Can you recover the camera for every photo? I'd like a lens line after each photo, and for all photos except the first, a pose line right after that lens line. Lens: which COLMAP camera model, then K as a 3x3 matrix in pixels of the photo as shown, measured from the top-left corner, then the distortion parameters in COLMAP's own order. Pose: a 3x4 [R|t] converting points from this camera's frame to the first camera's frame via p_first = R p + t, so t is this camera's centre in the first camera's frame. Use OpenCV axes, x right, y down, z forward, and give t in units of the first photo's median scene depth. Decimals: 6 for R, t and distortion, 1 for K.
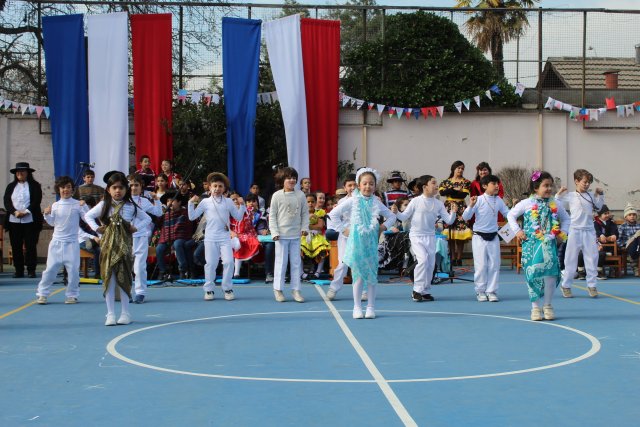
lens RADIAL K [[1011.7, 0, 320.2], [0, 1011.7, 211.1], [0, 0, 1]] dist [0.010244, 0.000000]
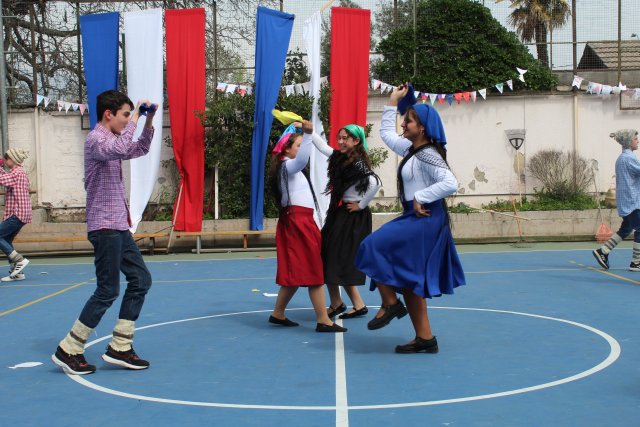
lens RADIAL K [[905.0, 0, 318.0], [0, 905.0, 207.5], [0, 0, 1]] dist [-0.037131, 0.000000]
pose [[0.995860, -0.019621, -0.088758, 0.043240], [0.021146, 0.999644, 0.016277, -0.006252], [0.088407, -0.018087, 0.995920, 0.096465]]
